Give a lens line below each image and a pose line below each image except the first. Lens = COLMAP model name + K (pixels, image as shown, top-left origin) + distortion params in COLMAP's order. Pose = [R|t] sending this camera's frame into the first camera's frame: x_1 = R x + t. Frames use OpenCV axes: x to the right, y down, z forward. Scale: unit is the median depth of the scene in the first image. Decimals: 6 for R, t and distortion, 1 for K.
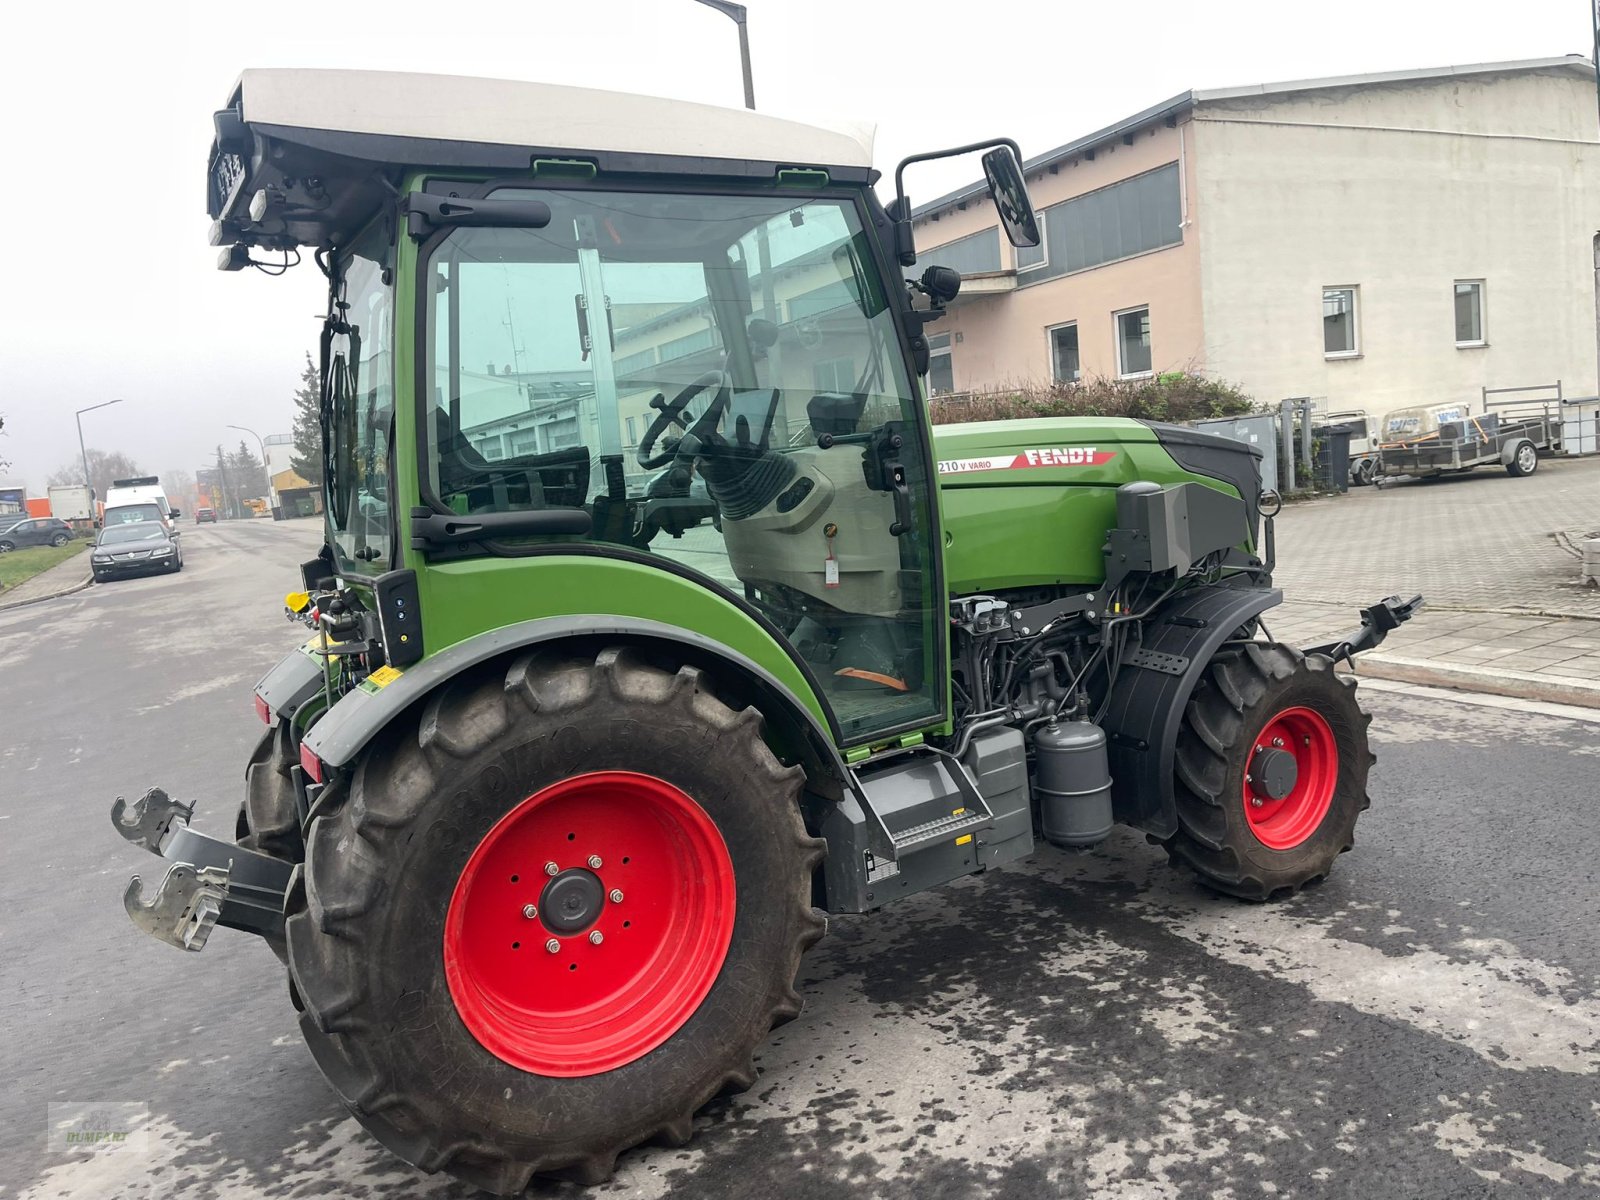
lens RADIAL K [[1205.8, 0, 817.6], [0, 1205.8, 599.4], [0, 0, 1]] dist [0.076223, -0.097688]
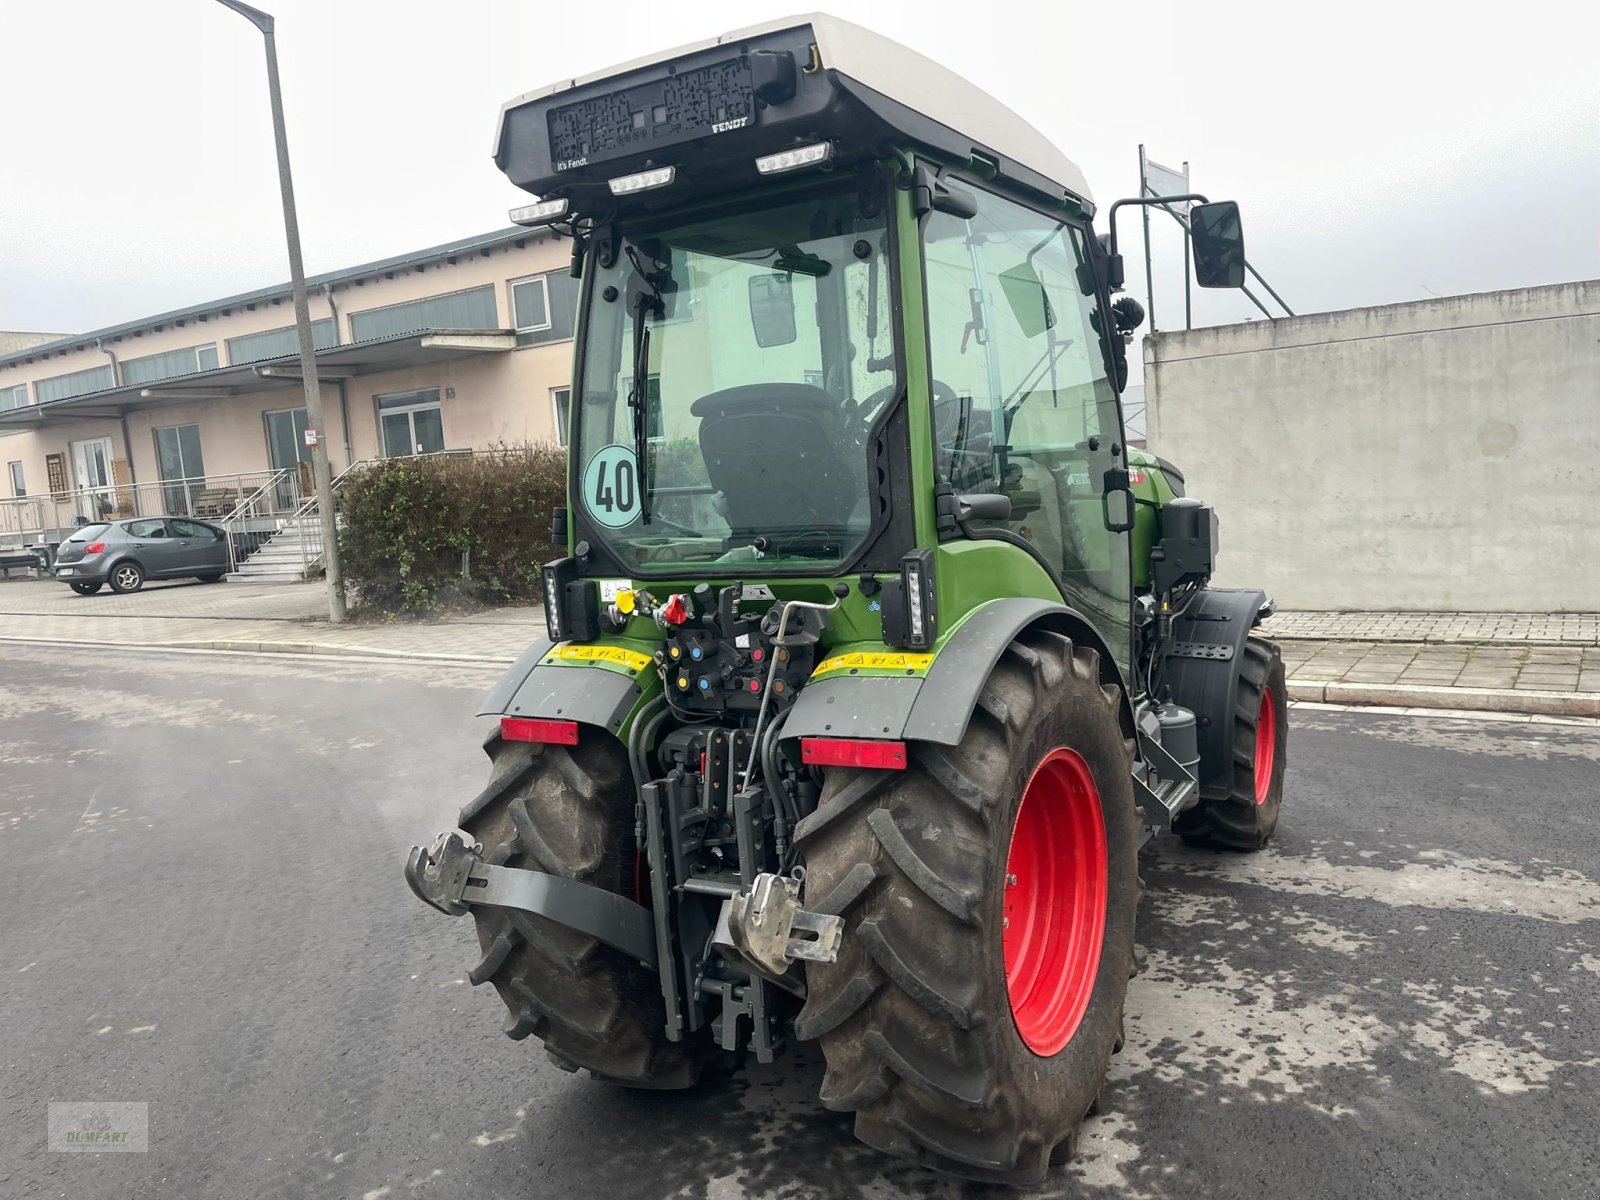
lens RADIAL K [[1205.8, 0, 813.3], [0, 1205.8, 604.9], [0, 0, 1]] dist [0.076223, -0.097688]
pose [[0.883492, -0.018899, 0.468065, -0.651529], [0.043670, 0.998158, -0.042125, 0.043856], [-0.466406, 0.057657, 0.882690, 0.146219]]
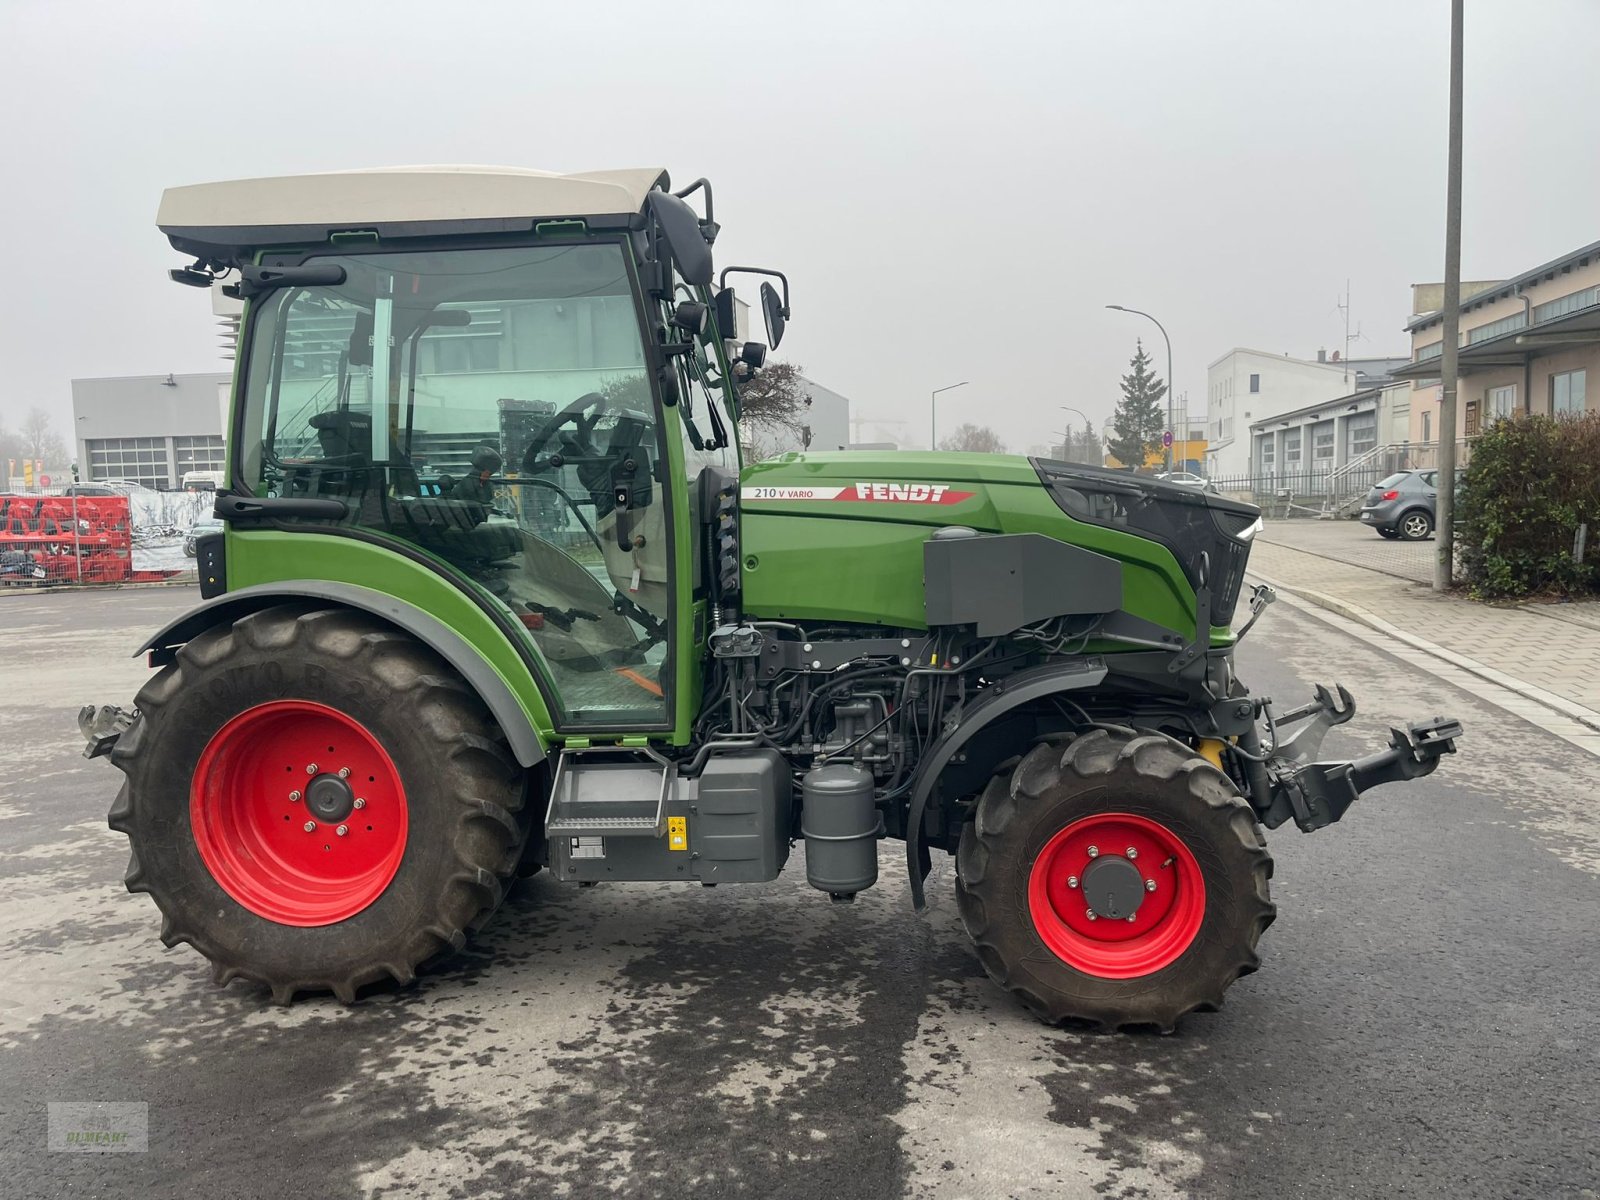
lens RADIAL K [[1205.8, 0, 797.0], [0, 1205.8, 603.9], [0, 0, 1]] dist [0.076223, -0.097688]
pose [[0.773556, 0.137787, -0.618568, 0.804363], [-0.127868, 0.989938, 0.060605, -0.085446], [0.620694, 0.032214, 0.783391, 0.228525]]
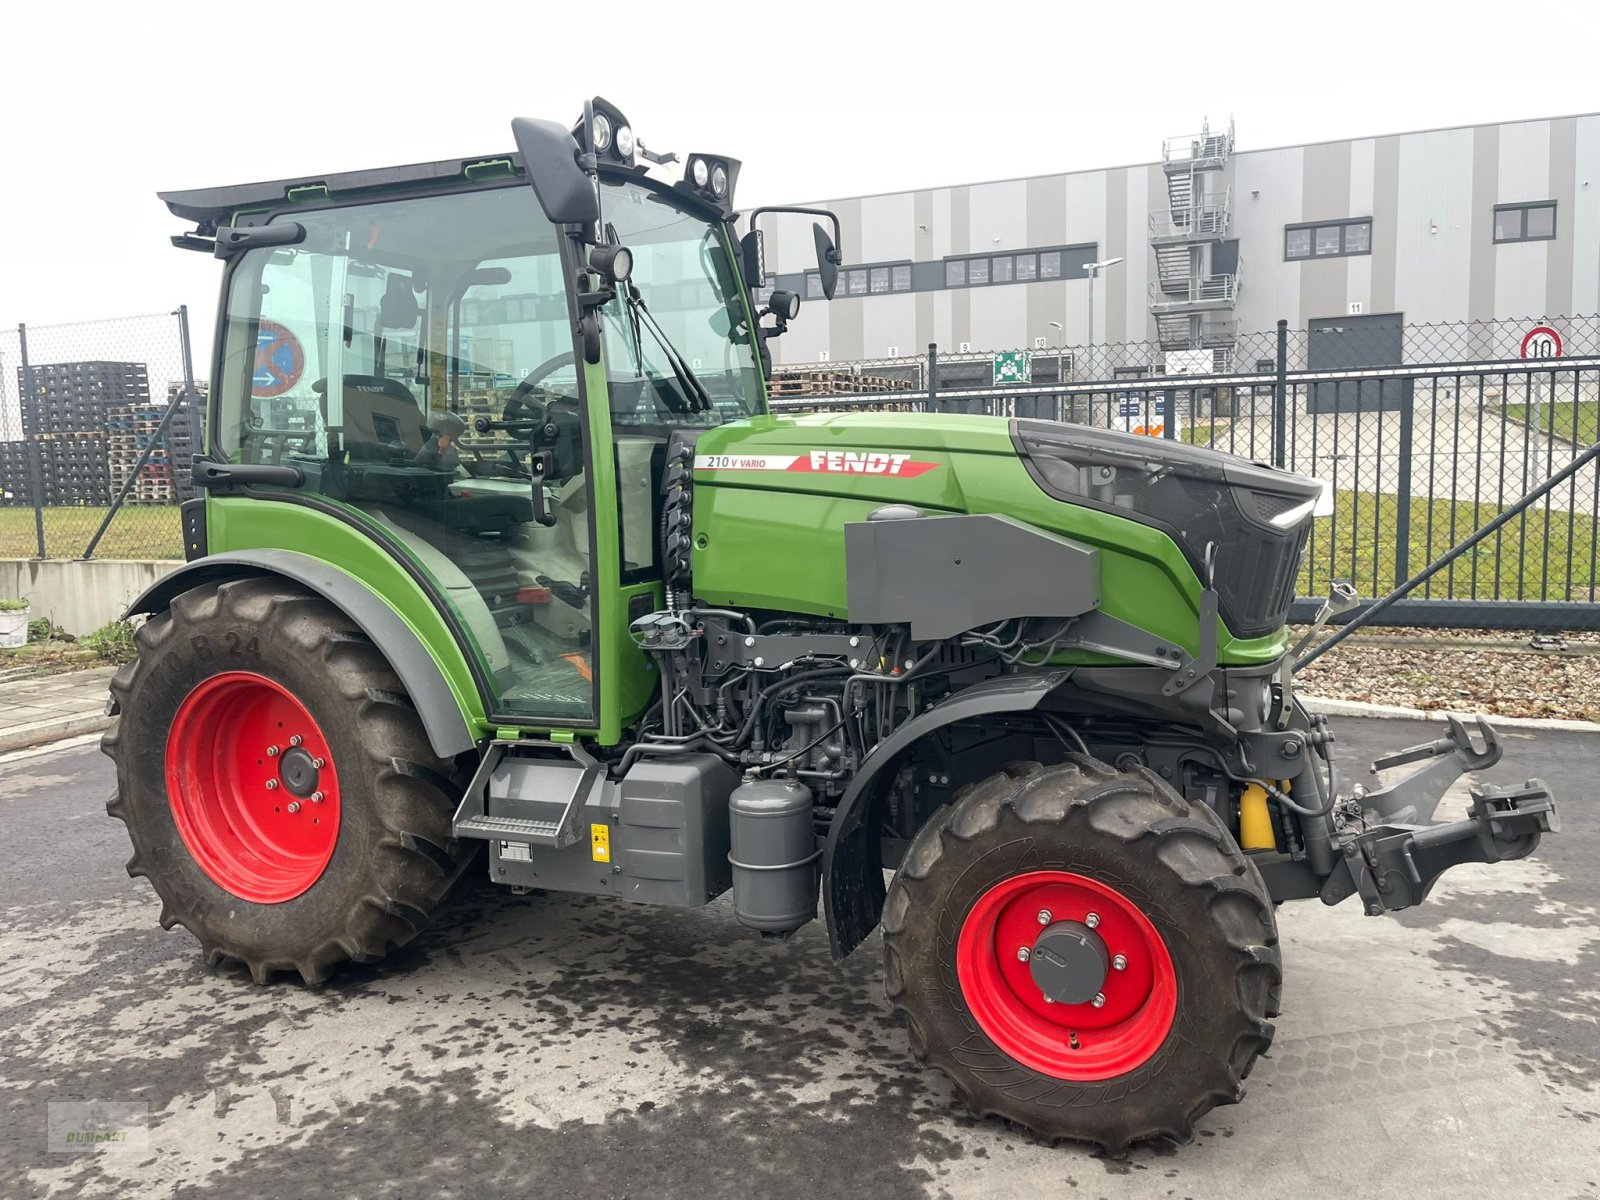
lens RADIAL K [[1205.8, 0, 822.3], [0, 1205.8, 578.7], [0, 0, 1]] dist [0.076223, -0.097688]
pose [[-0.619711, 0.030454, 0.784239, -1.007382], [0.180187, 0.978076, 0.104403, -0.044409], [-0.763866, 0.206009, -0.611612, 1.319797]]
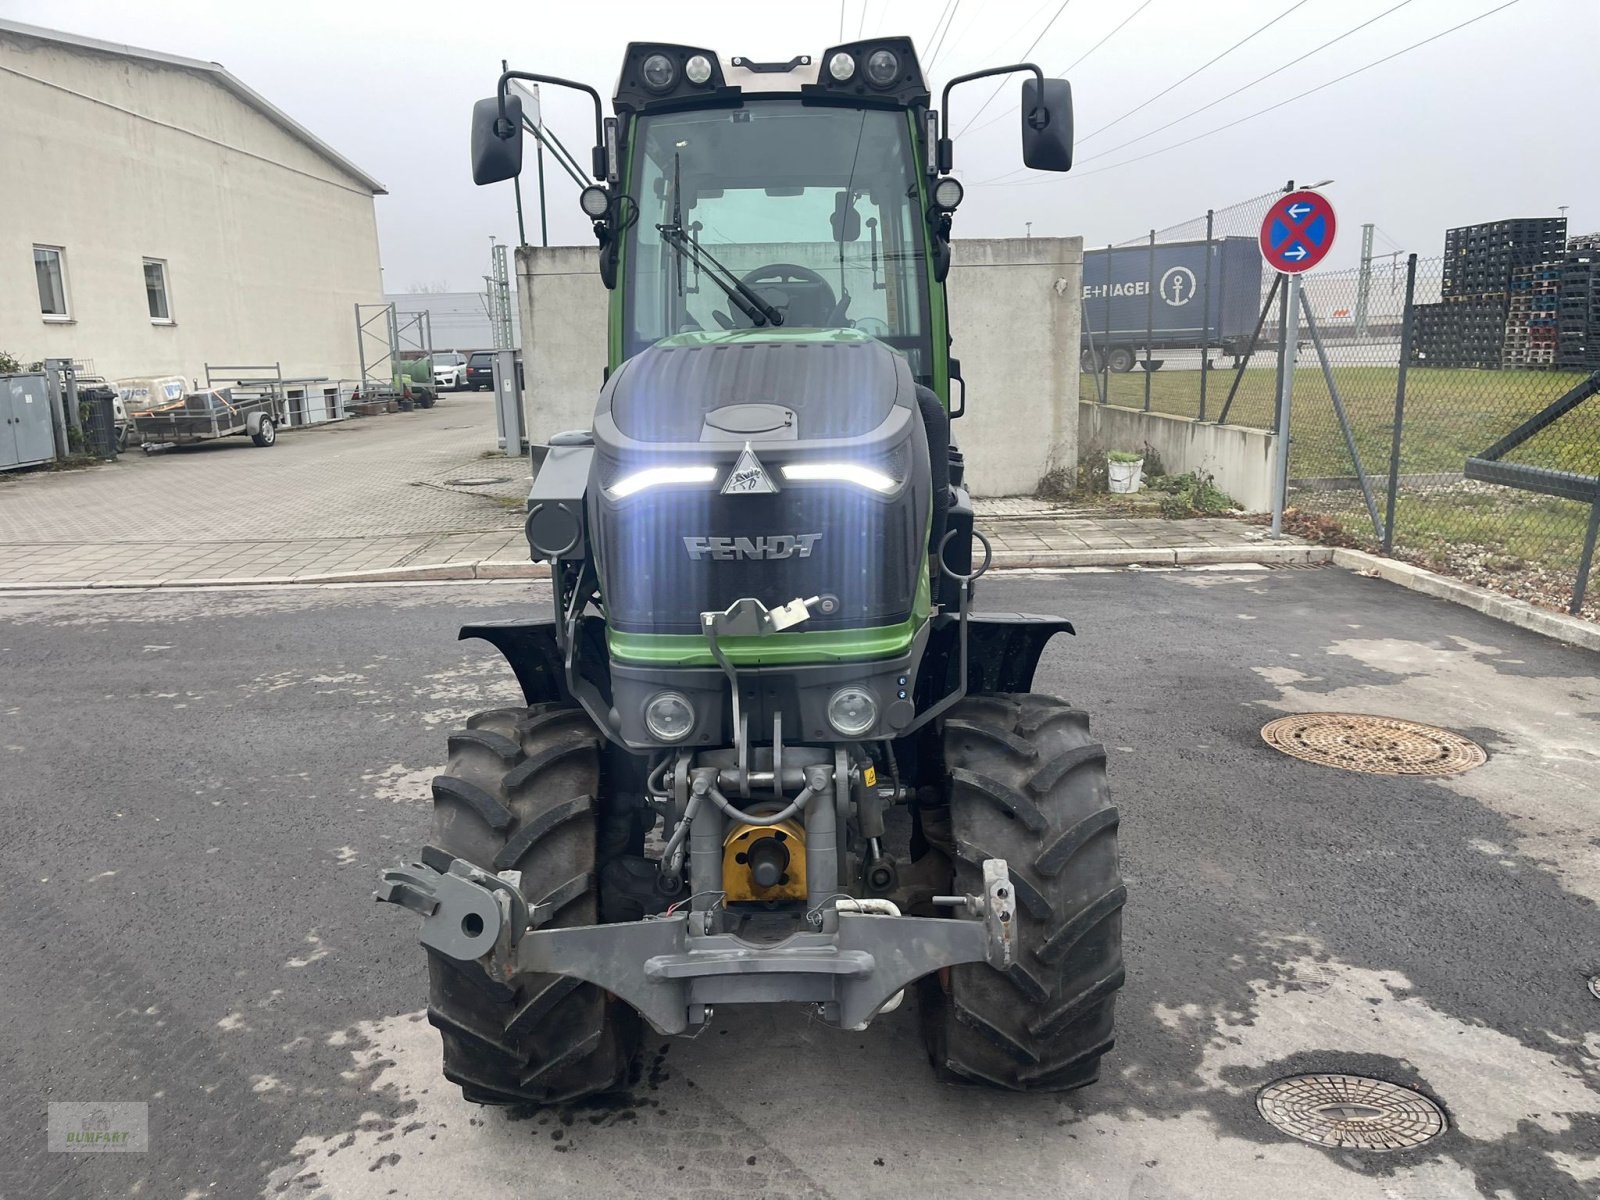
lens RADIAL K [[1205.8, 0, 818.0], [0, 1205.8, 606.4], [0, 0, 1]] dist [0.076223, -0.097688]
pose [[0.457703, -0.101279, 0.883318, -1.074715], [0.089069, 0.993716, 0.067785, 0.078354], [-0.884633, 0.047651, 0.463847, 0.247468]]
